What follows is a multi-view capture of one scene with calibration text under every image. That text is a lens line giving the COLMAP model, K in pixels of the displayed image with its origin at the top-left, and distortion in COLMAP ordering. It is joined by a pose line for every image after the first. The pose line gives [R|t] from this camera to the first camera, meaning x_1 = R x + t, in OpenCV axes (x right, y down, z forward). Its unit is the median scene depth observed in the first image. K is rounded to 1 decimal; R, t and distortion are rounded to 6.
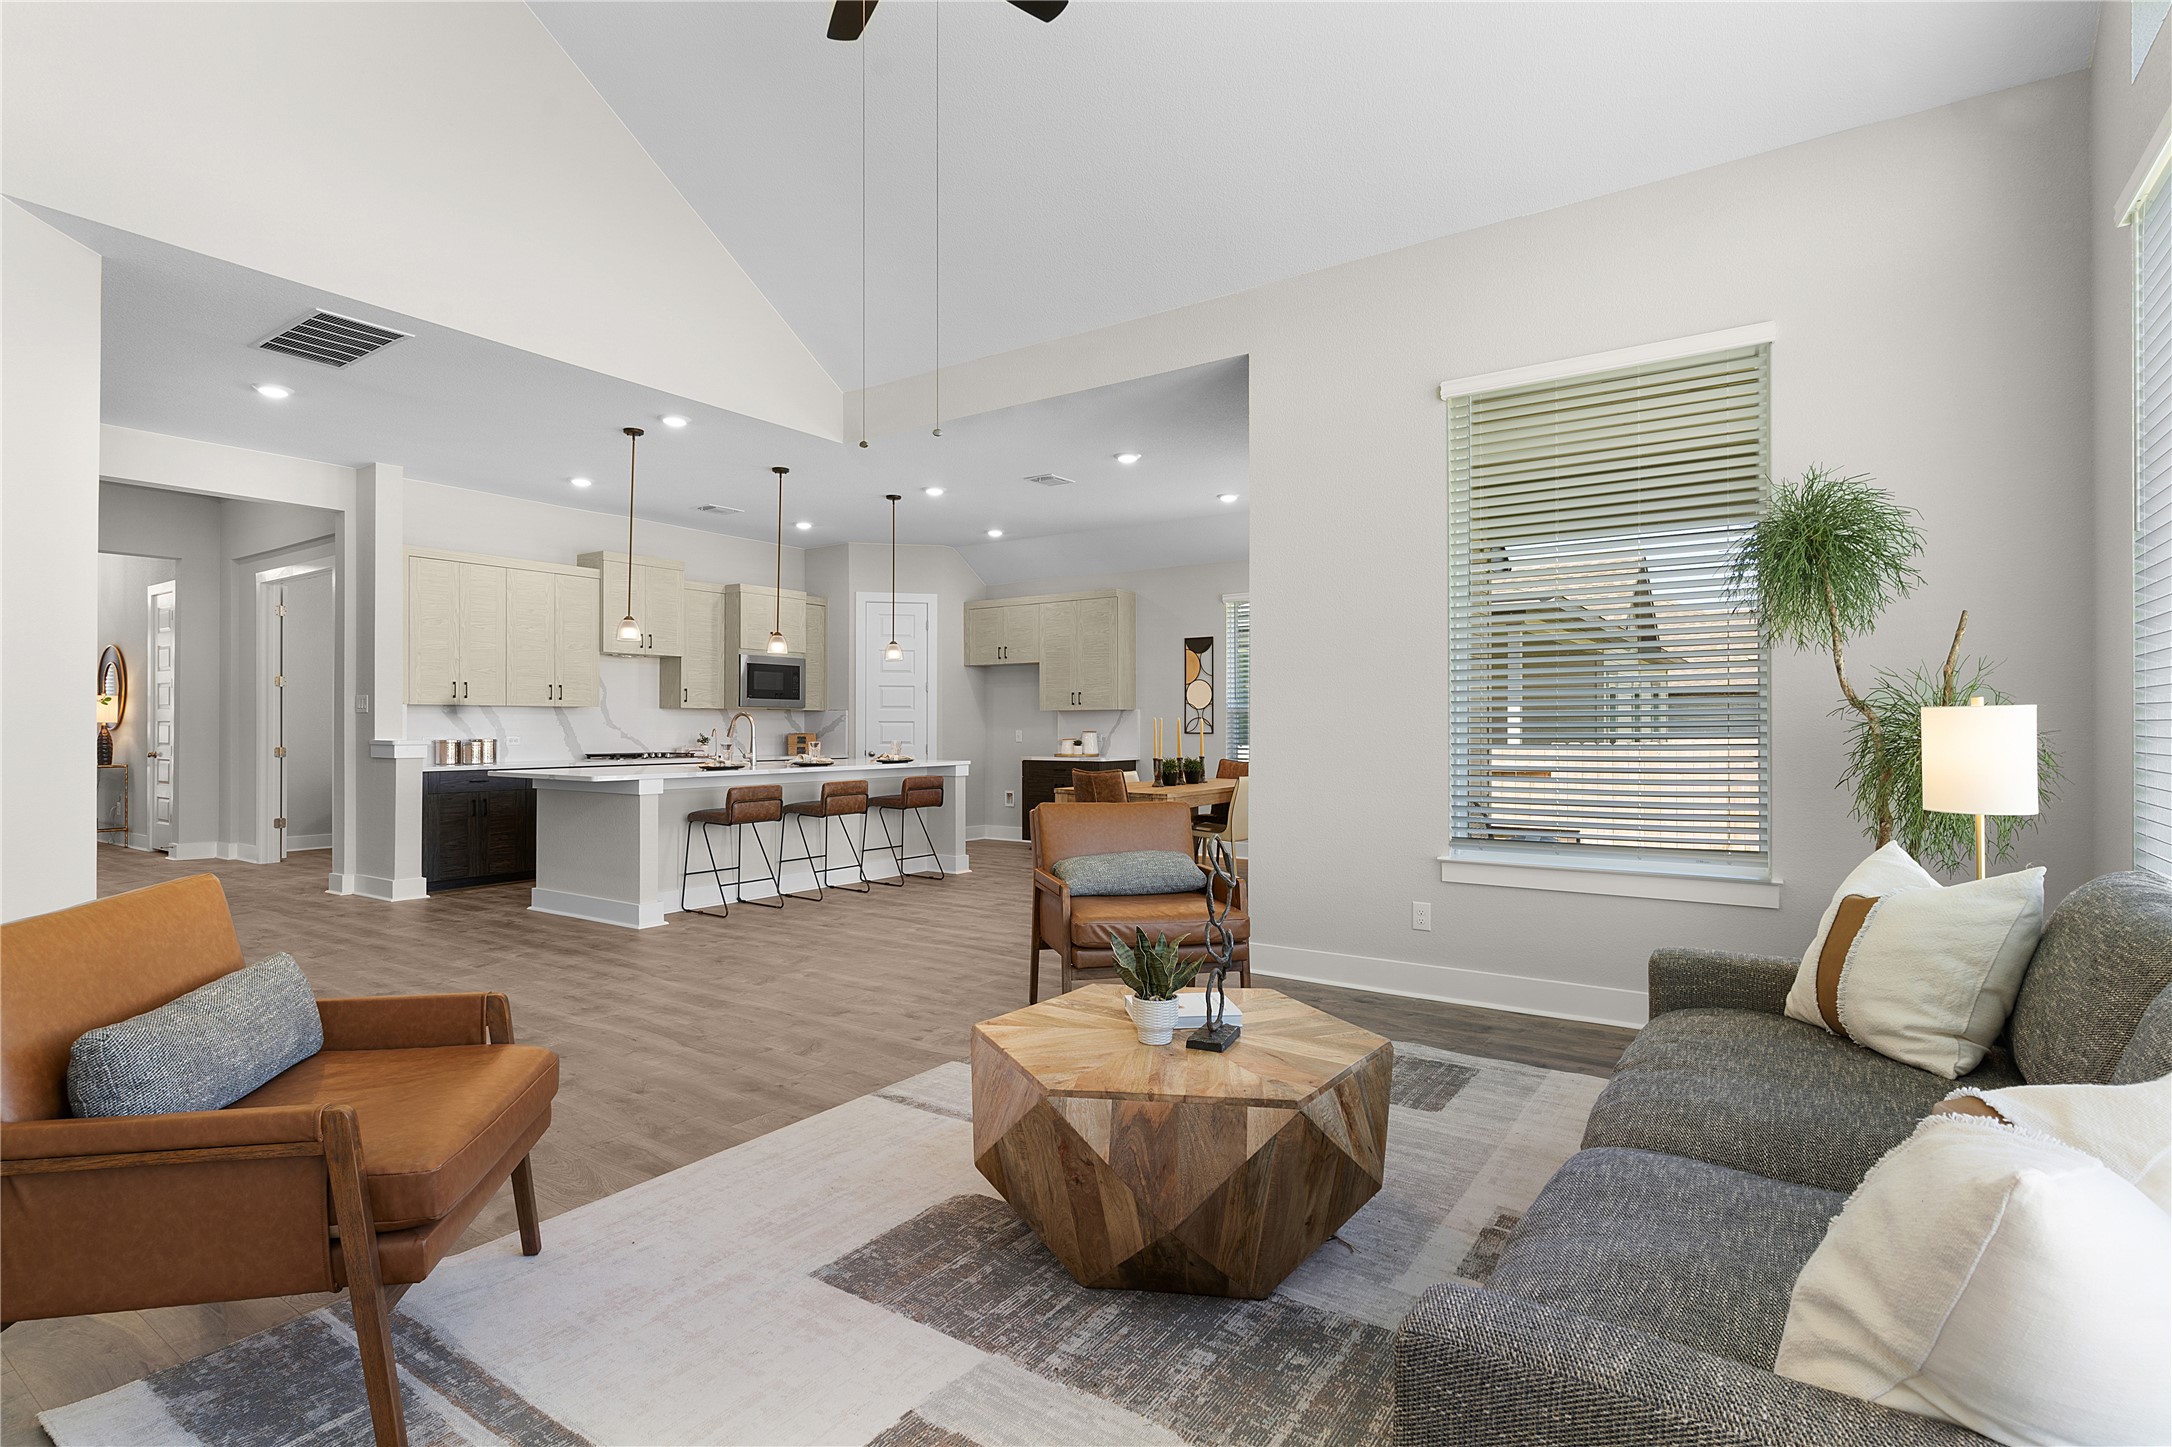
lens RADIAL K [[1085.7, 0, 1088.7], [0, 1085.7, 724.8], [0, 0, 1]] dist [0.000789, 0.000125]
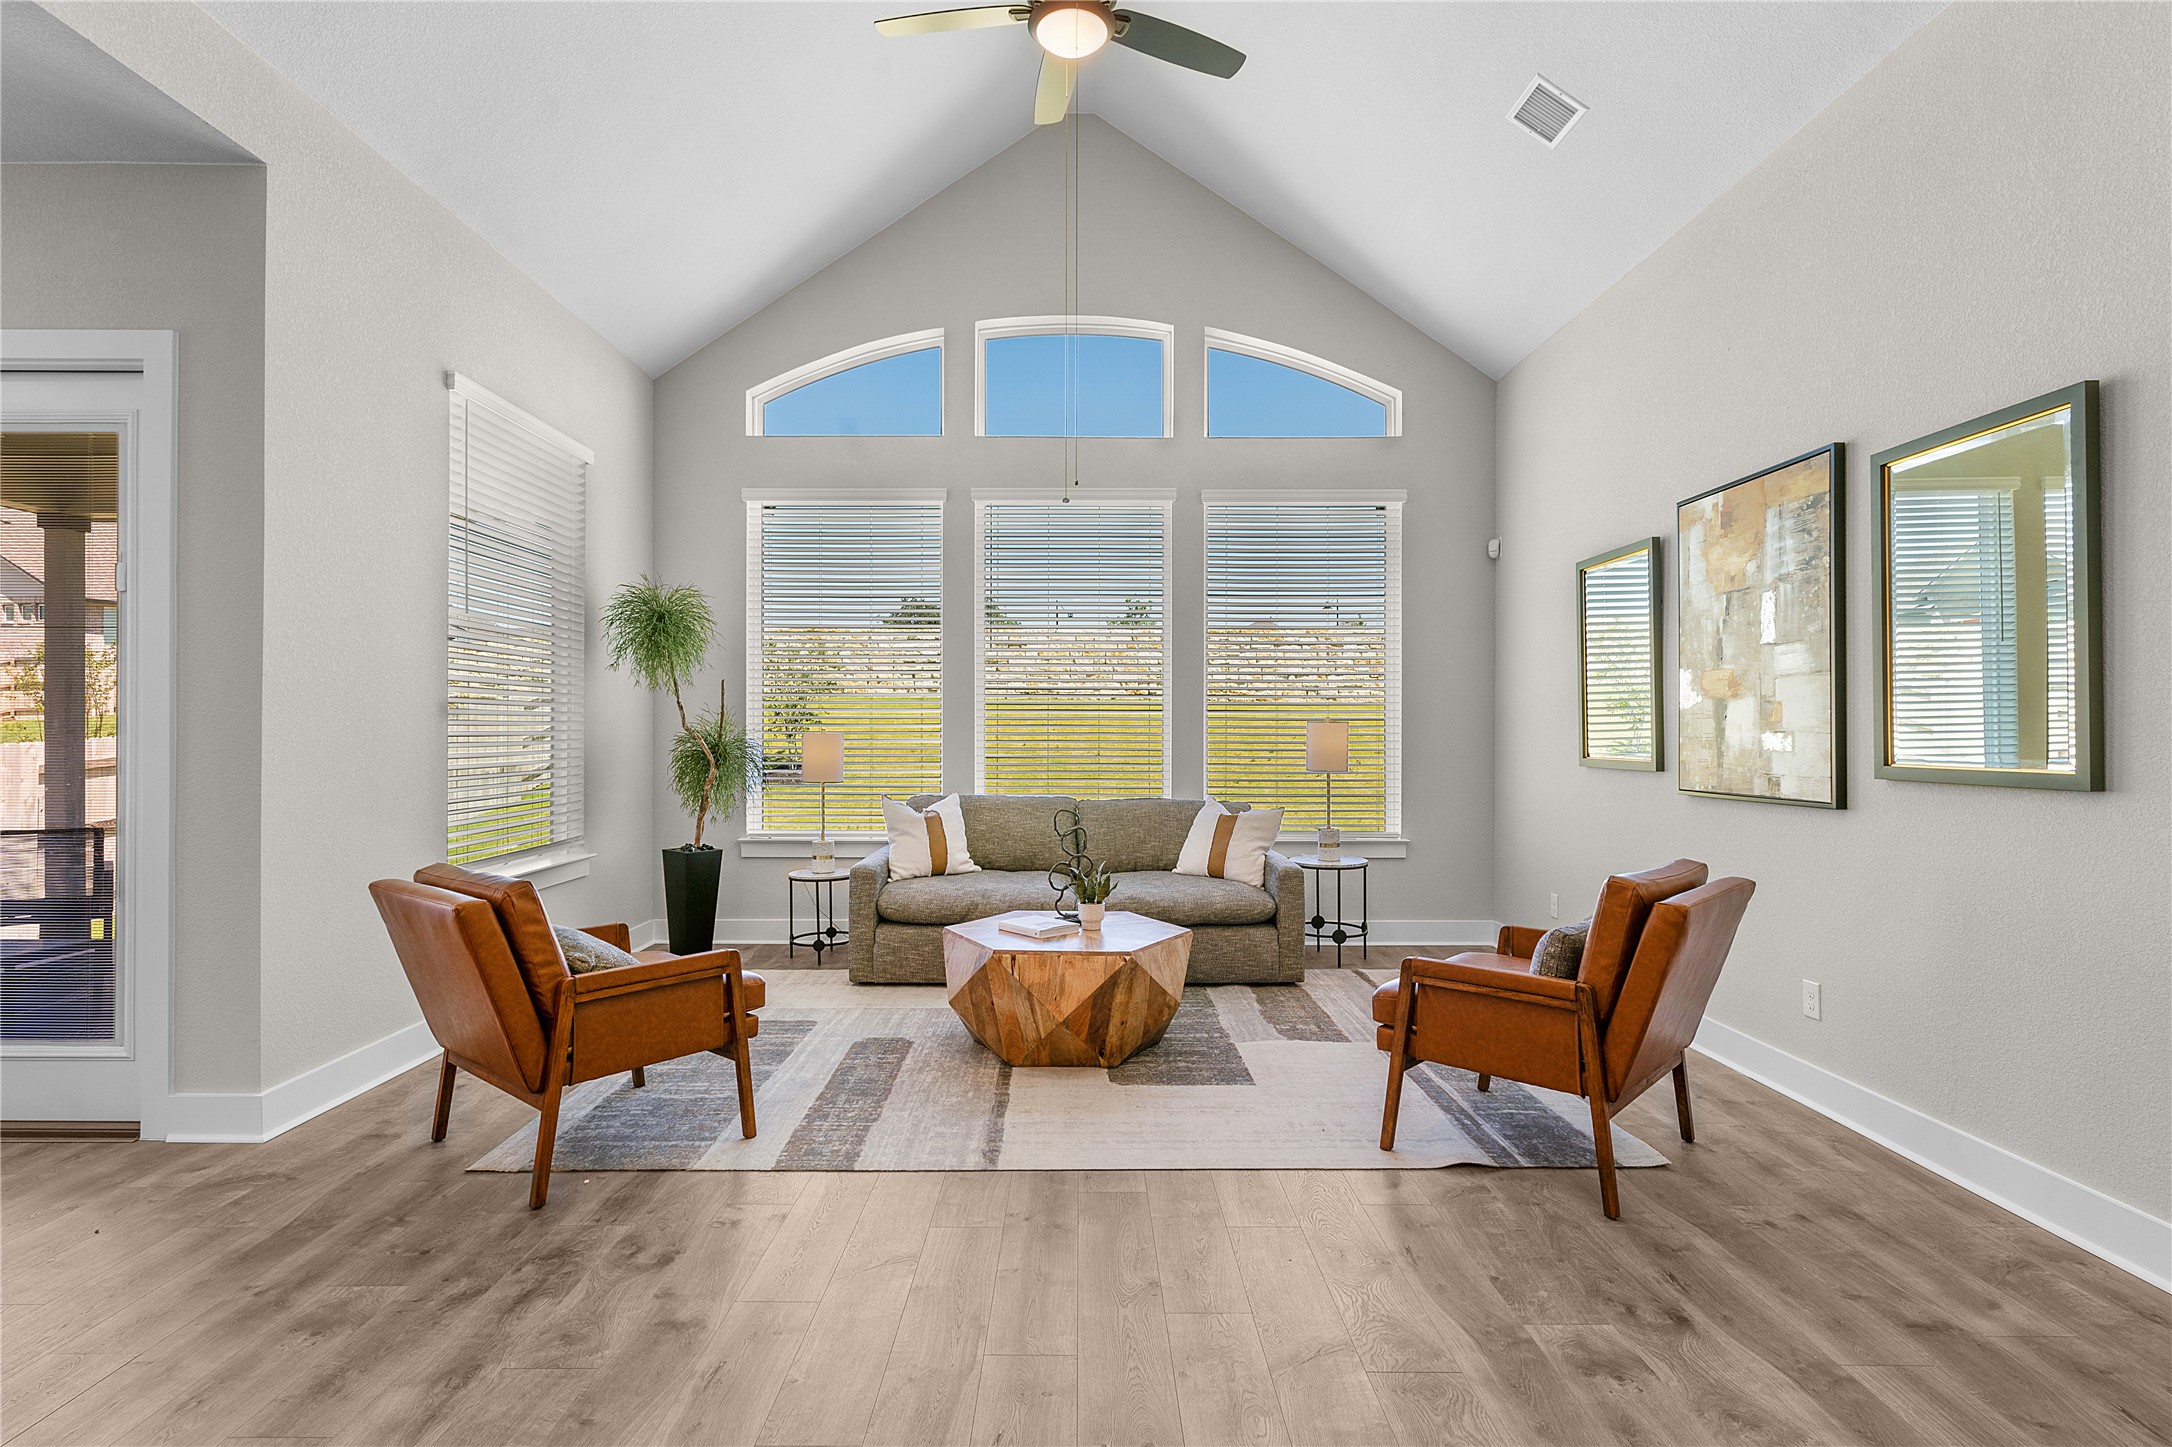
lens RADIAL K [[1085.7, 0, 1083.8], [0, 1085.7, 722.2], [0, 0, 1]] dist [0.000789, 0.000125]
pose [[-0.588055, 0.003651, 0.808813, -0.986585], [-0.003687, 0.999967, -0.007194, -0.020169], [-0.808813, -0.007213, -0.588022, 1.499317]]
